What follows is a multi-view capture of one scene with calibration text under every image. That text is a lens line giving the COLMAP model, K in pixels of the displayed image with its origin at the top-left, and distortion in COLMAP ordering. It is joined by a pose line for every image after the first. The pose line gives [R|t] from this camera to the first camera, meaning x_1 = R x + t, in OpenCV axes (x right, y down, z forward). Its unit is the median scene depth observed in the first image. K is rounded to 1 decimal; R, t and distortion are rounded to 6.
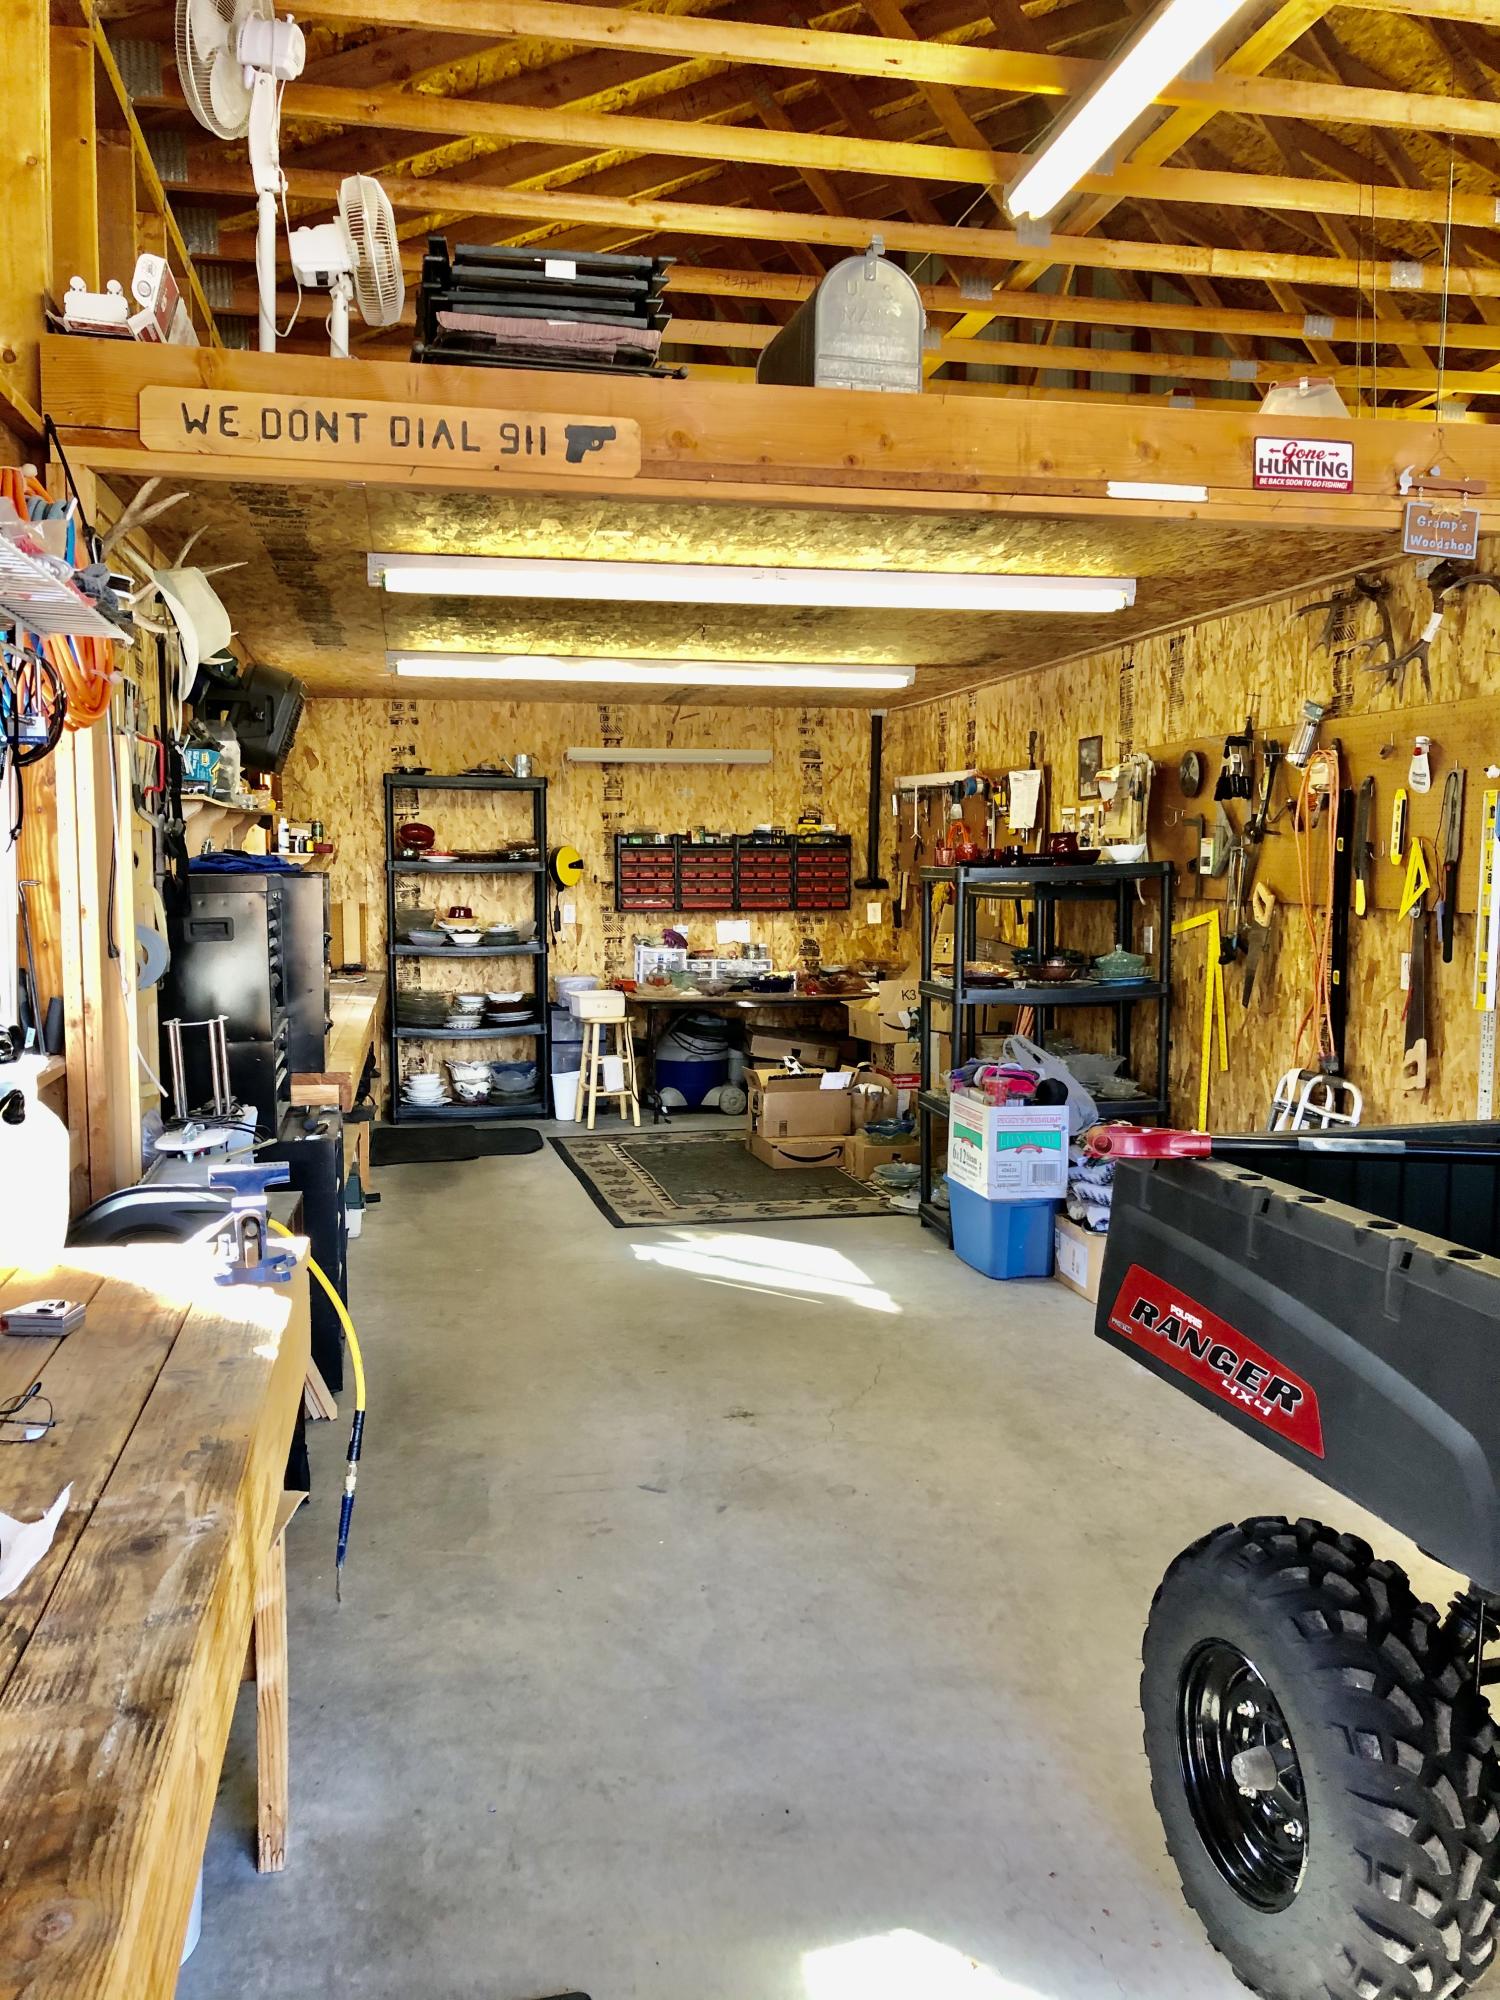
lens RADIAL K [[1623.8, 0, 743.0], [0, 1623.8, 1009.4], [0, 0, 1]] dist [0.032302, -0.030322]
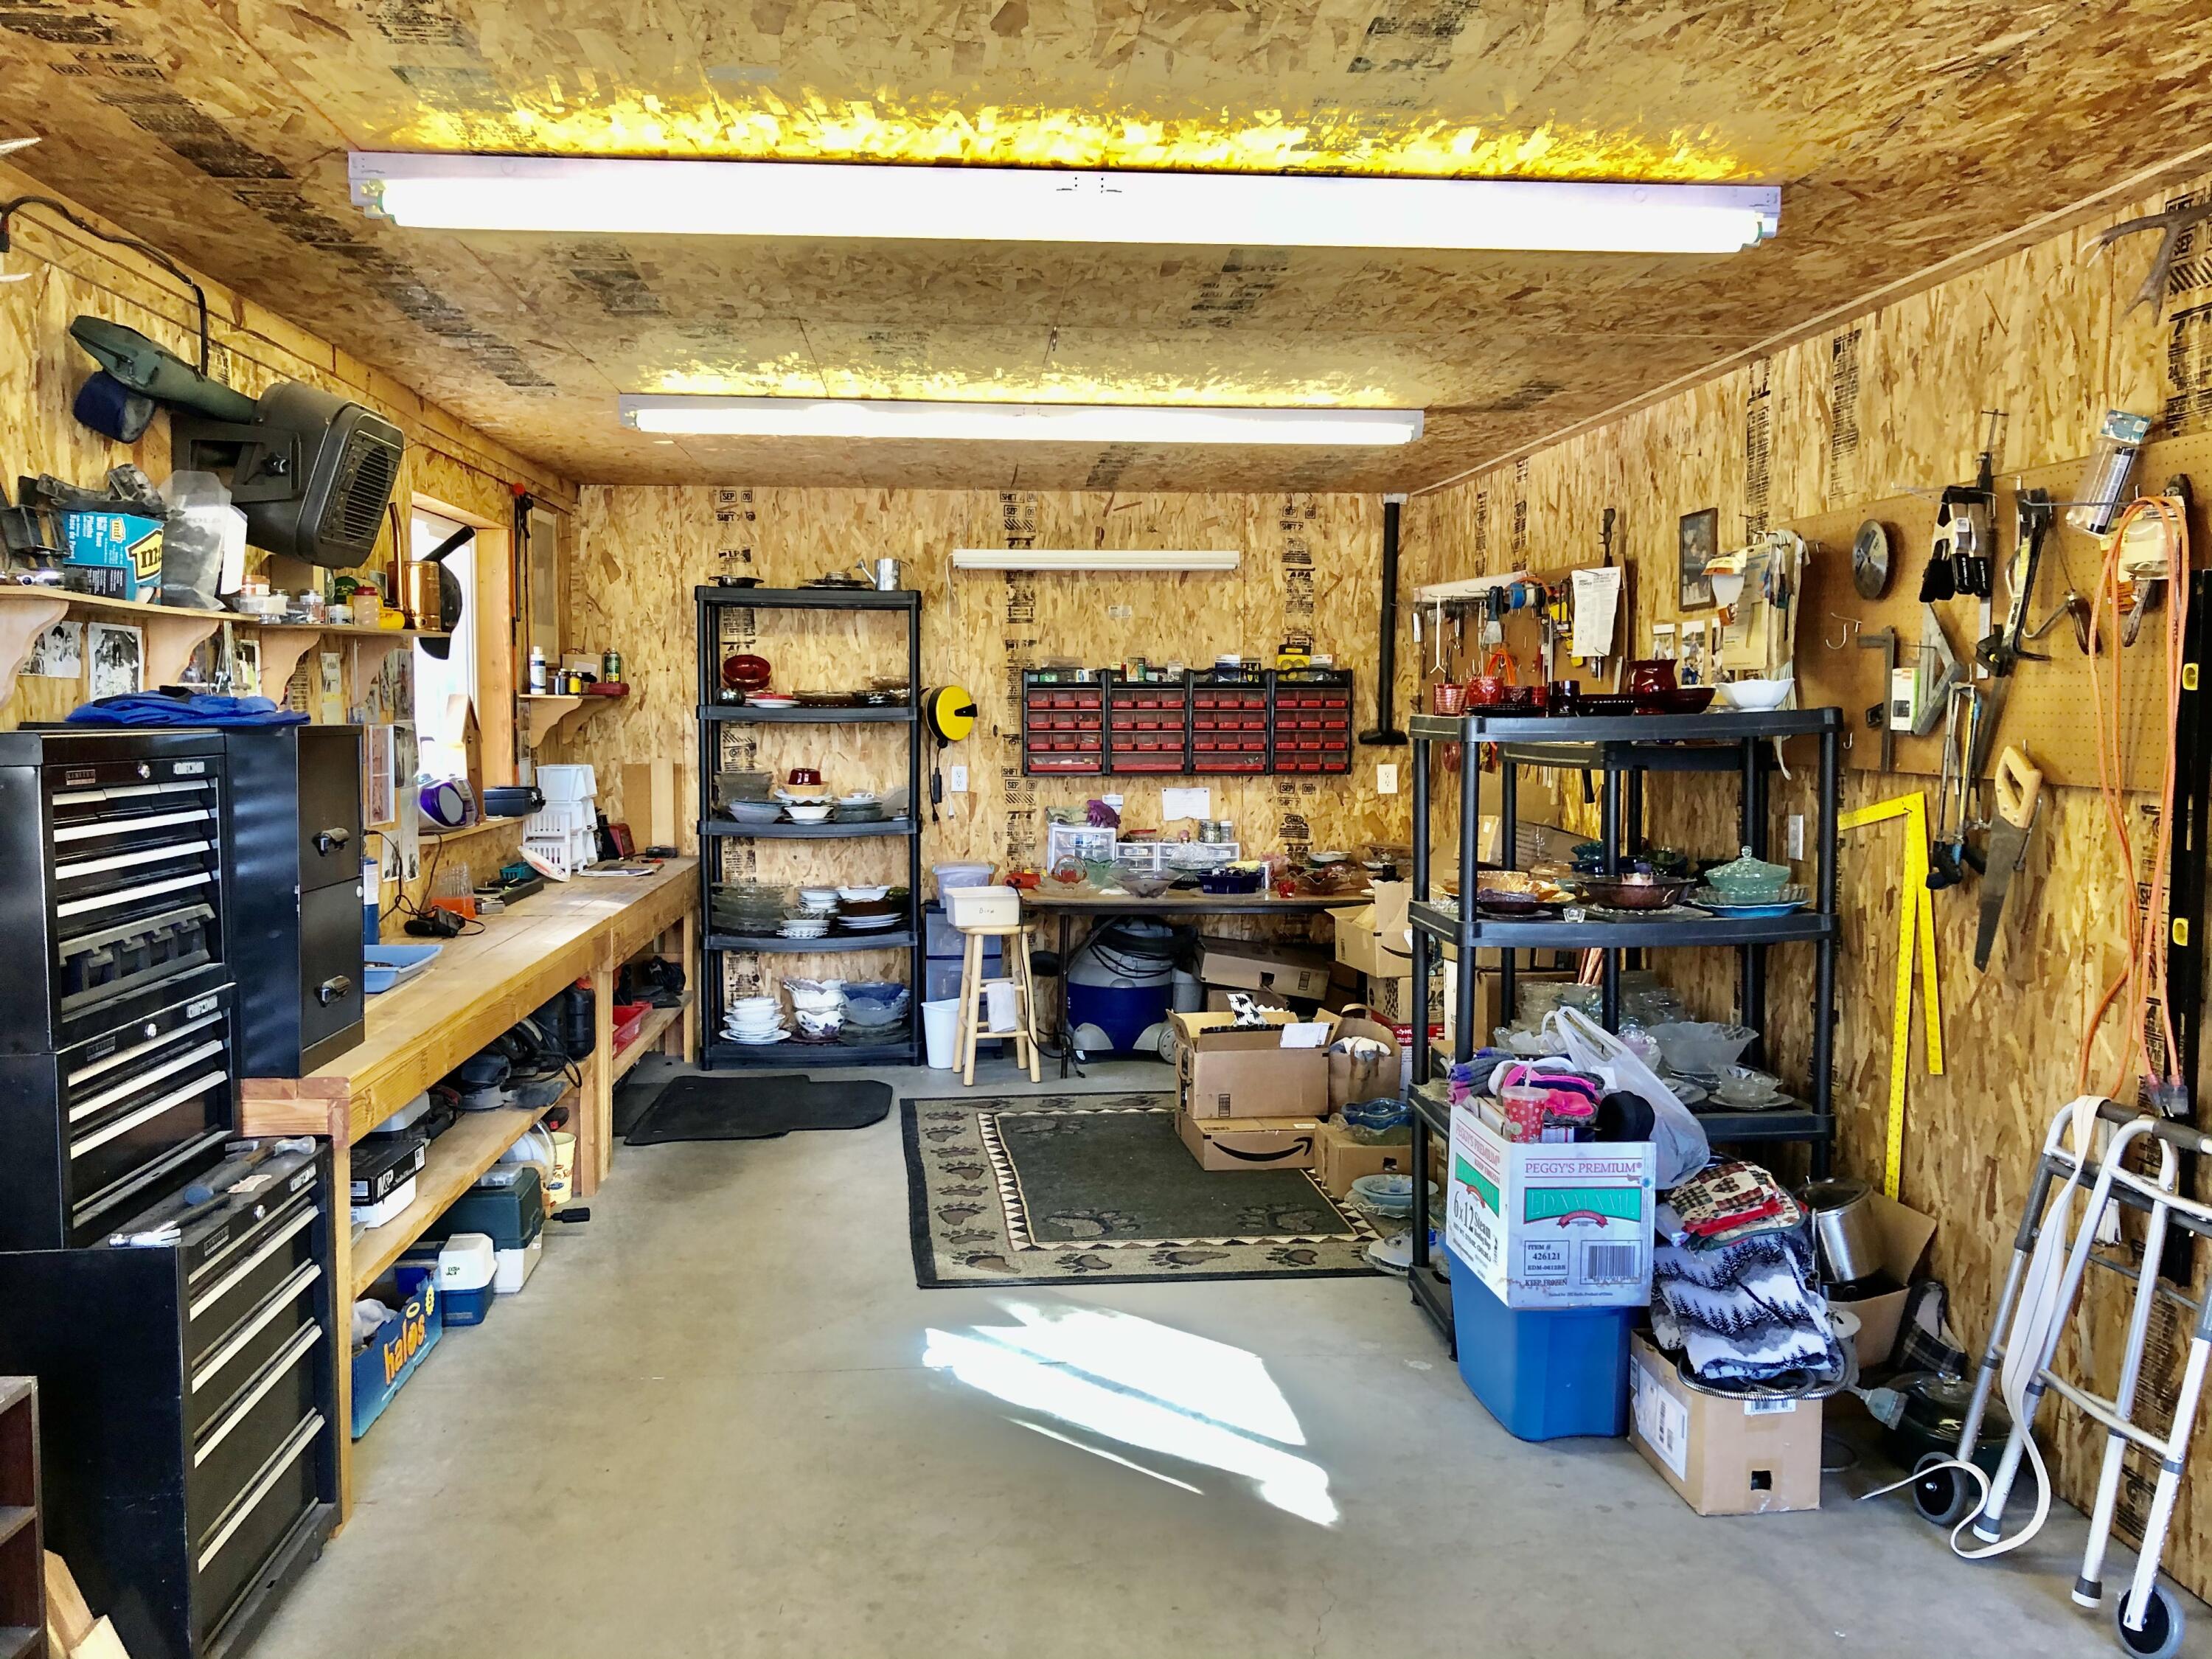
lens RADIAL K [[1795.9, 0, 1103.1], [0, 1795.9, 817.9], [0, 0, 1]] dist [0.032302, -0.030322]
pose [[0.993607, 0.007044, -0.112672, 0.064677], [-0.010176, 0.999577, -0.027250, -0.027402], [0.112433, 0.028223, 0.993258, 0.286511]]
